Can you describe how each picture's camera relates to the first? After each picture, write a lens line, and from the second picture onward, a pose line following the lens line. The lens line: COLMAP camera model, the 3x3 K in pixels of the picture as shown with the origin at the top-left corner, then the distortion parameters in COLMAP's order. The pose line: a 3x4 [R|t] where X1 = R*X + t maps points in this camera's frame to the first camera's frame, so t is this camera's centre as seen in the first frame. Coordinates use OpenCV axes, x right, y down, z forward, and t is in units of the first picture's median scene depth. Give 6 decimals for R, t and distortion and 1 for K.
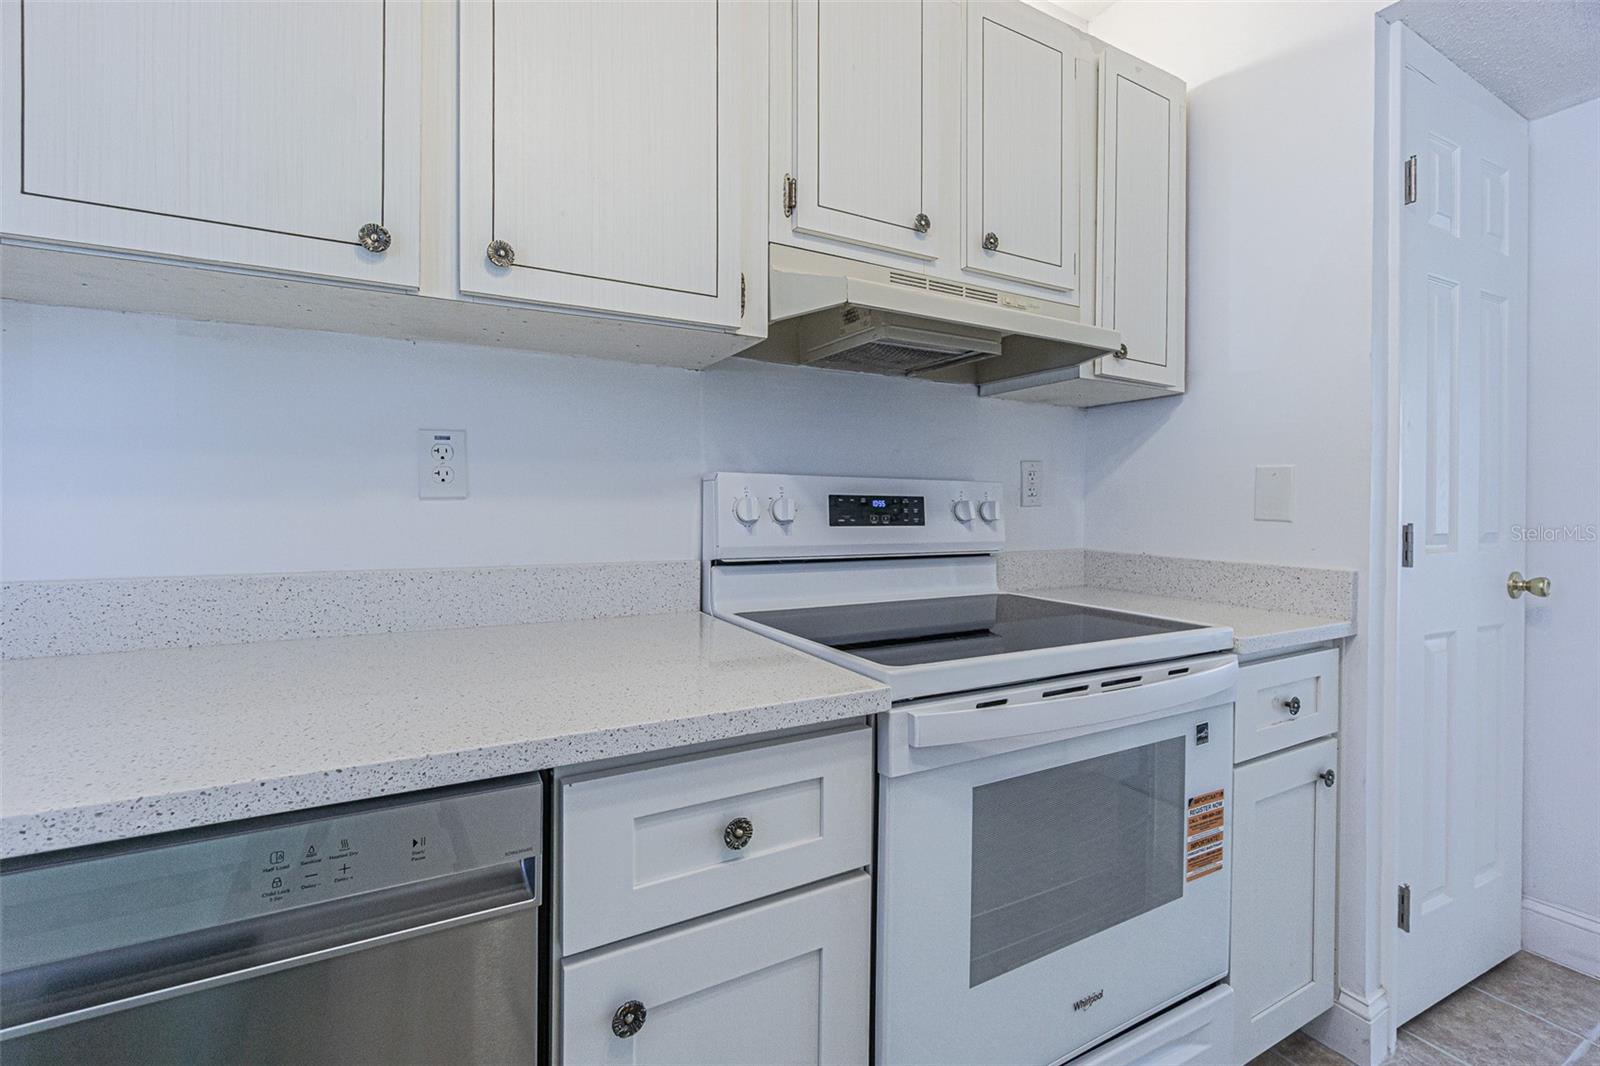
lens RADIAL K [[699.2, 0, 785.8], [0, 699.2, 505.2], [0, 0, 1]] dist [-0.001477, 0.000001]
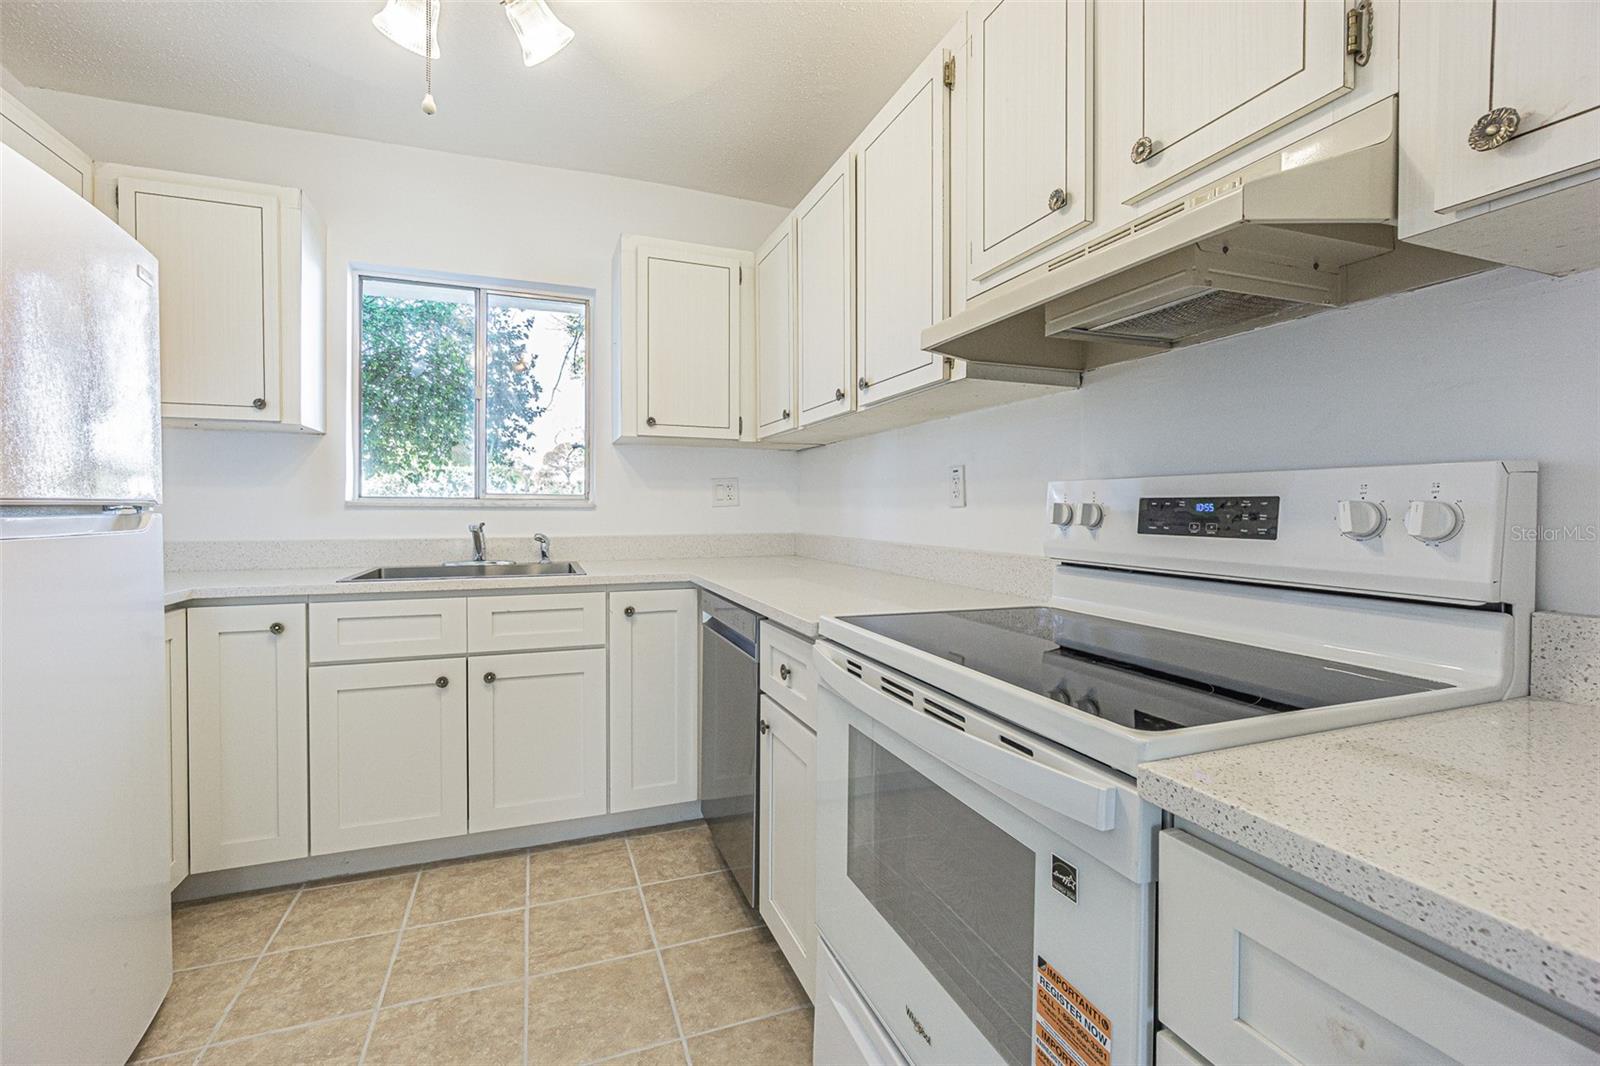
lens RADIAL K [[699.2, 0, 796.9], [0, 699.2, 524.2], [0, 0, 1]] dist [-0.001477, 0.000001]
pose [[-0.139132, 0.012237, -0.990198, 0.974261], [-0.010127, 0.999854, 0.013779, 0.010016], [0.990222, 0.011945, -0.138987, 0.674353]]
